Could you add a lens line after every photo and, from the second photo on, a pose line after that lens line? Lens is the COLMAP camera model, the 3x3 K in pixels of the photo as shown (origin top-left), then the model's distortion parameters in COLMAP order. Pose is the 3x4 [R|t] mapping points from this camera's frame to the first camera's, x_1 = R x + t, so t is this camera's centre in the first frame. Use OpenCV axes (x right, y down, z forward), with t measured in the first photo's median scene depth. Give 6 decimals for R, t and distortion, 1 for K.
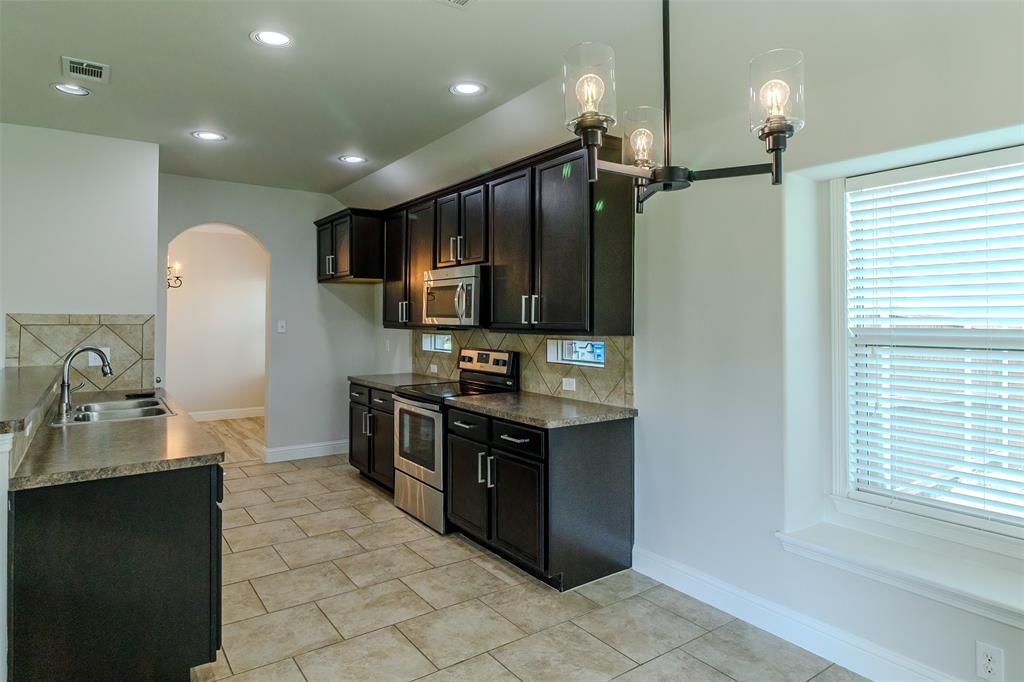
lens RADIAL K [[595.4, 0, 510.7], [0, 595.4, 312.5], [0, 0, 1]] dist [-0.000442, 0.000462]
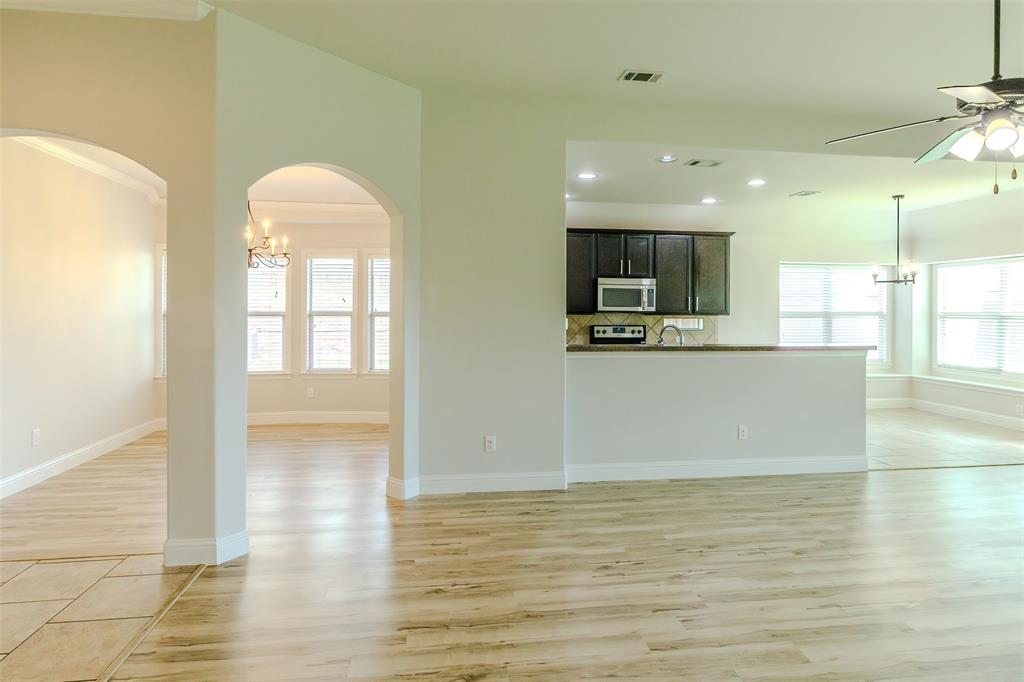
lens RADIAL K [[595.4, 0, 510.7], [0, 595.4, 312.5], [0, 0, 1]] dist [-0.000442, 0.000462]
pose [[0.444001, -0.003991, 0.896017, -1.766400], [-0.017724, 0.999755, 0.013236, 0.008736], [-0.895851, -0.021758, 0.443822, 0.540005]]
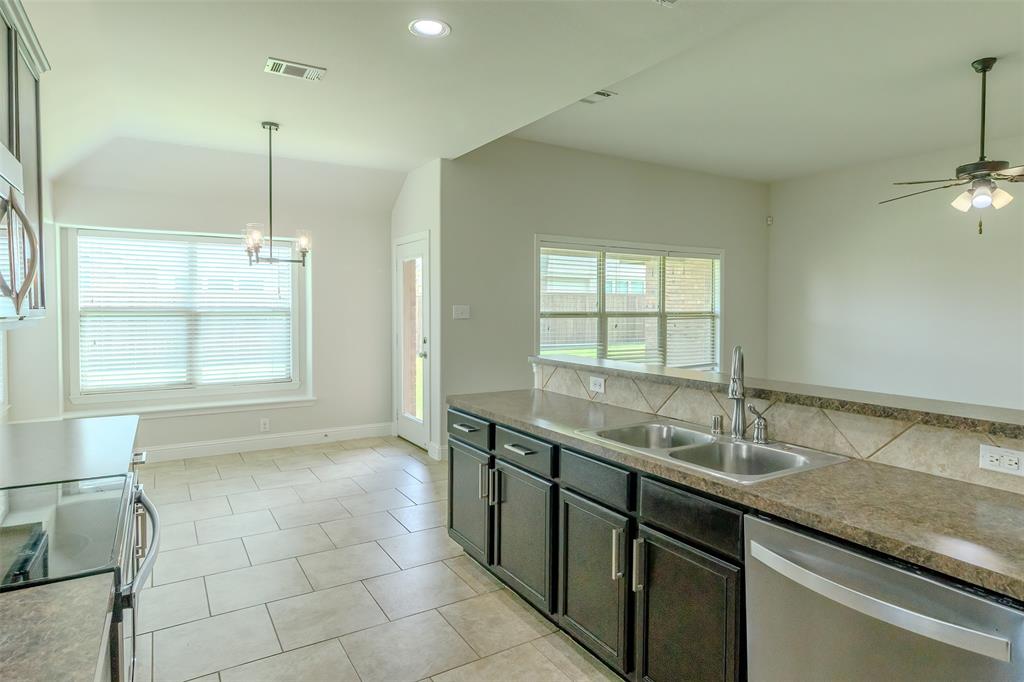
lens RADIAL K [[590.0, 0, 526.9], [0, 590.0, 323.4], [0, 0, 1]] dist [-0.004094, -0.000917]
pose [[-0.998915, -0.009379, 0.045619, -0.394275], [-0.008750, 0.999864, 0.013968, 0.016146], [-0.045744, 0.013553, -0.998861, 1.278066]]
